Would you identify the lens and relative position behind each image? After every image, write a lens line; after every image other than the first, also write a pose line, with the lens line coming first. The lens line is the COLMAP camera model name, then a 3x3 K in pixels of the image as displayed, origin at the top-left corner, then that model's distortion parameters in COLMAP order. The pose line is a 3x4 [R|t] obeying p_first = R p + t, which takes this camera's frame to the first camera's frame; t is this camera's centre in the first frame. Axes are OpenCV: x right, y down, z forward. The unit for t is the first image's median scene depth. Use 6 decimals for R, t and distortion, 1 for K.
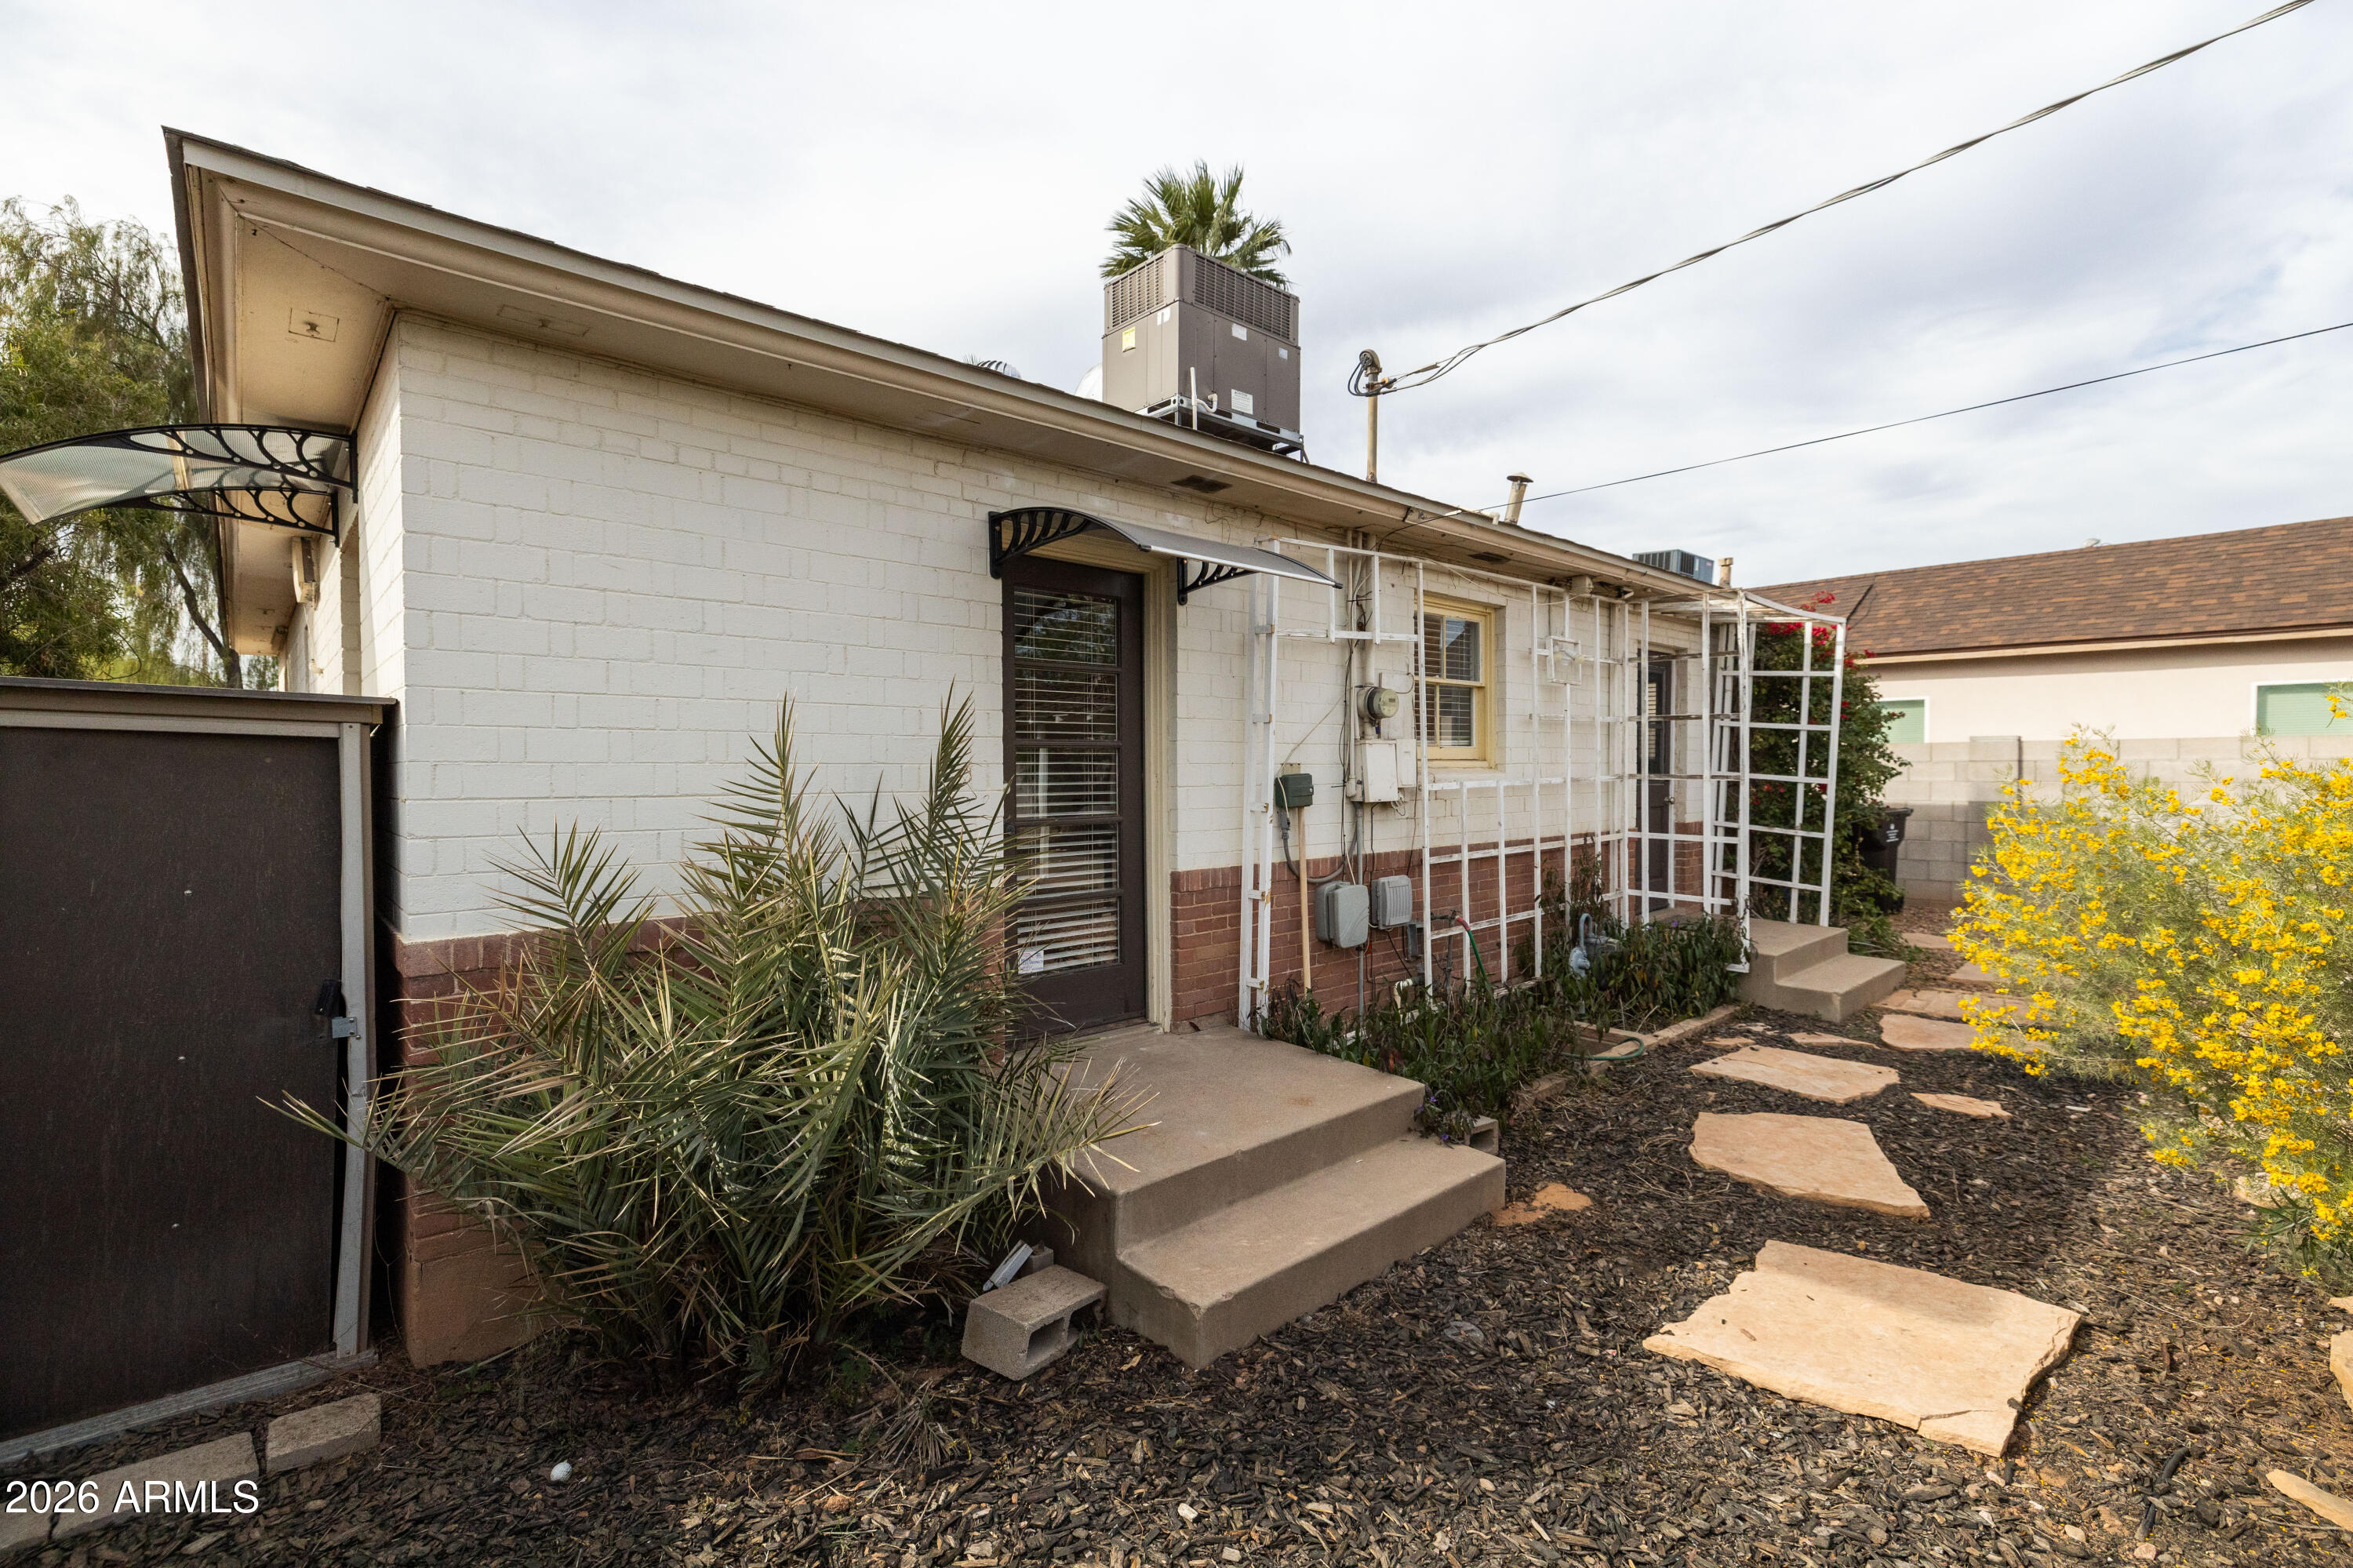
lens RADIAL K [[1014.8, 0, 1168.1], [0, 1014.8, 791.6], [0, 0, 1]] dist [-0.001080, 0.001205]
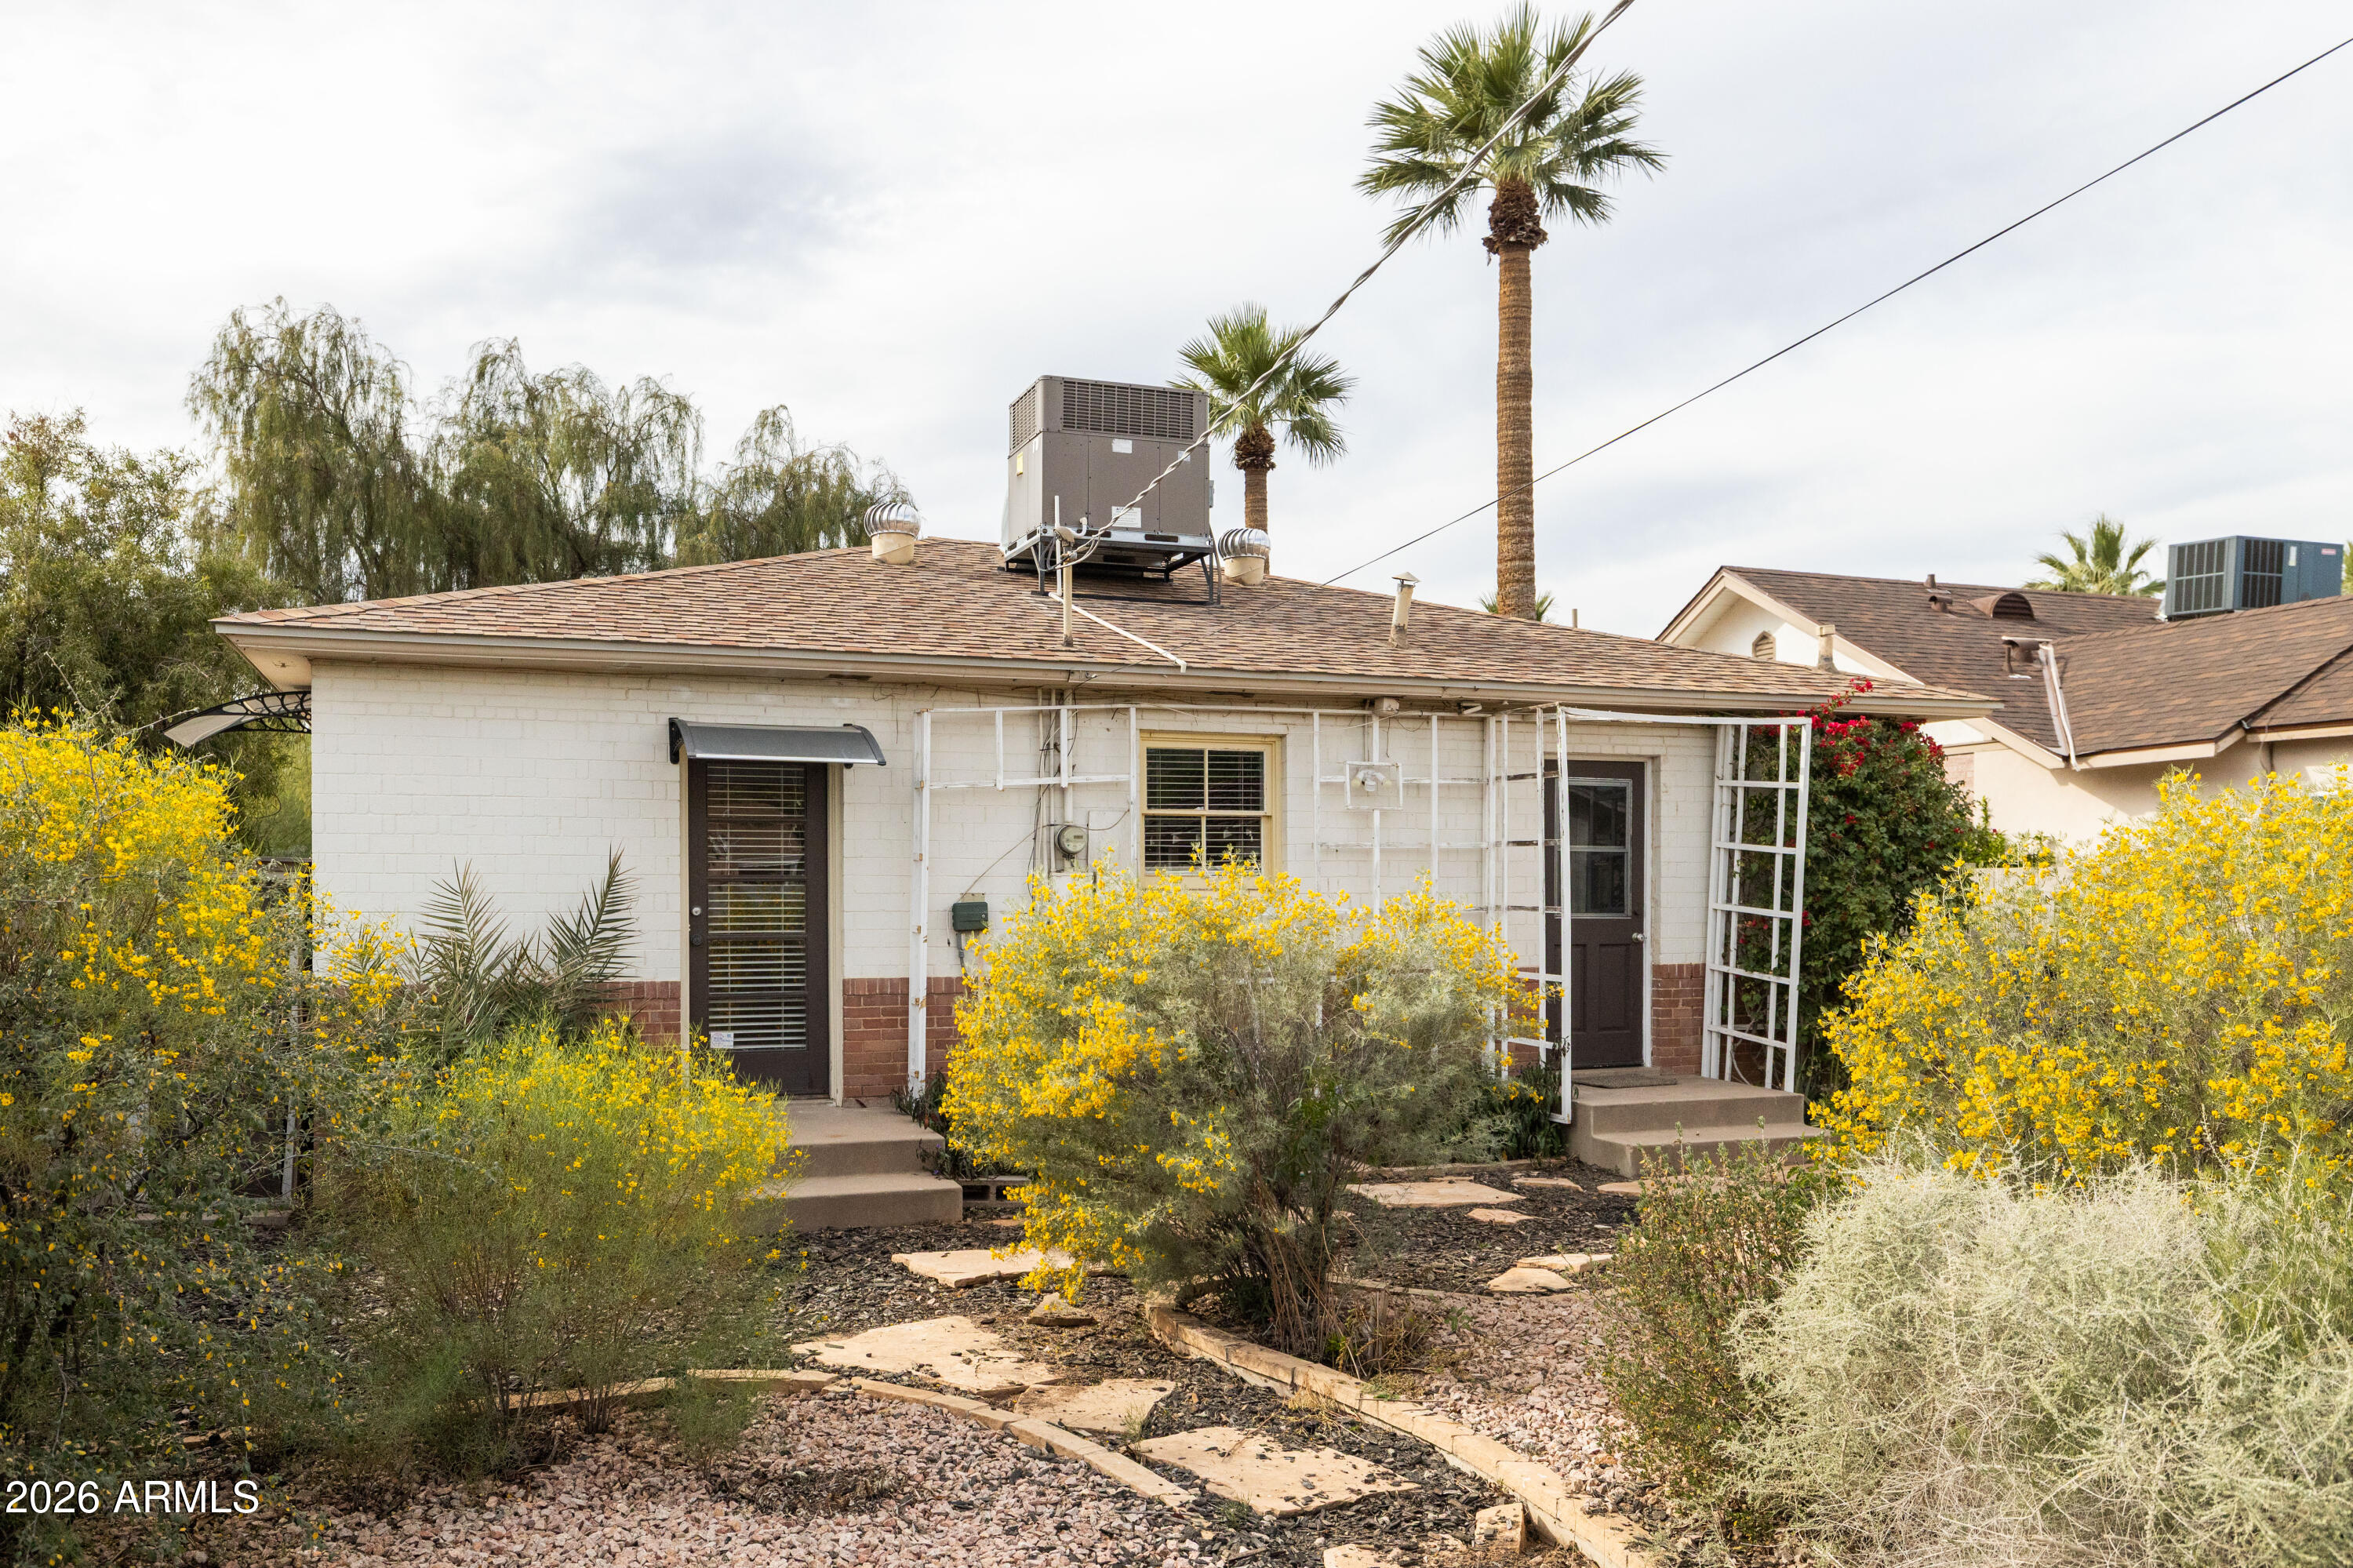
lens RADIAL K [[1762.0, 0, 1118.0], [0, 1762.0, 922.8], [0, 0, 1]] dist [-0.000593, -0.005173]
pose [[0.922853, 0.011452, -0.384981, 0.834040], [-0.012577, 0.999921, -0.000404, 0.003710], [0.384946, 0.005215, 0.922924, -0.640153]]
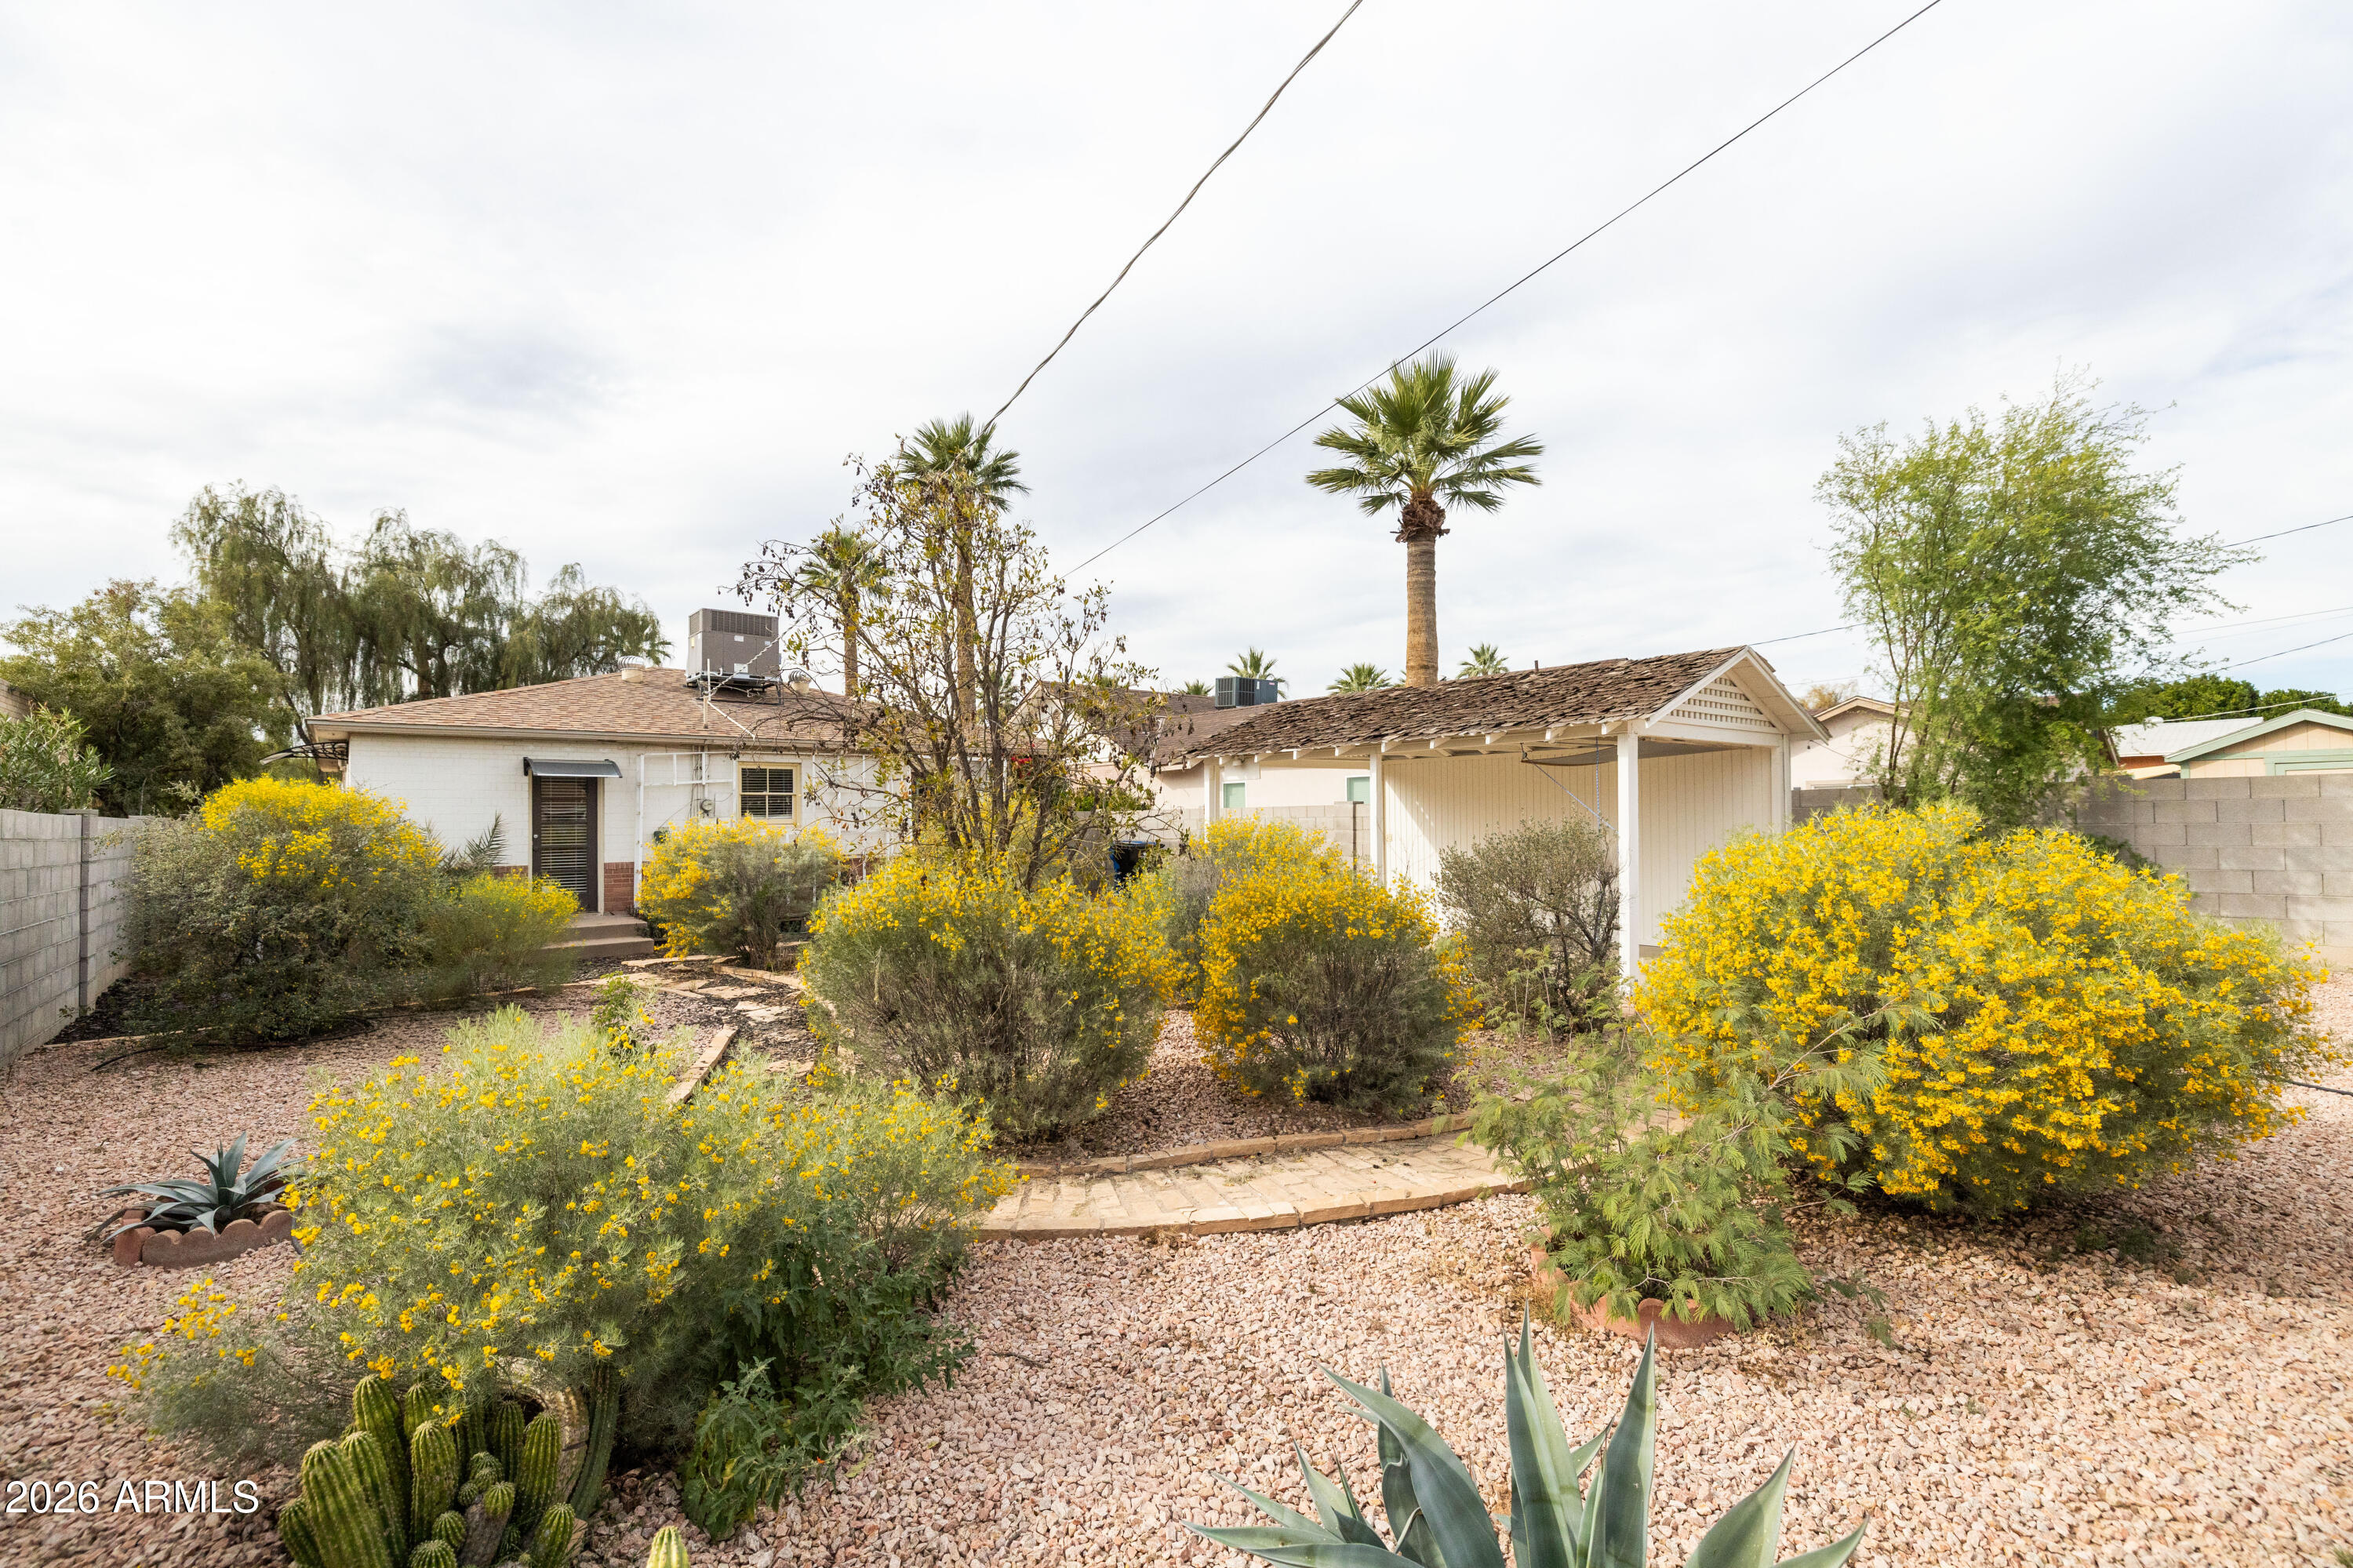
lens RADIAL K [[1014.8, 0, 1171.3], [0, 1014.8, 790.8], [0, 0, 1]] dist [-0.001080, 0.001205]
pose [[0.998590, -0.008962, -0.052319, 1.360119], [0.006490, 0.998863, -0.047228, 0.011305], [0.052683, 0.046822, 0.997513, -1.439190]]
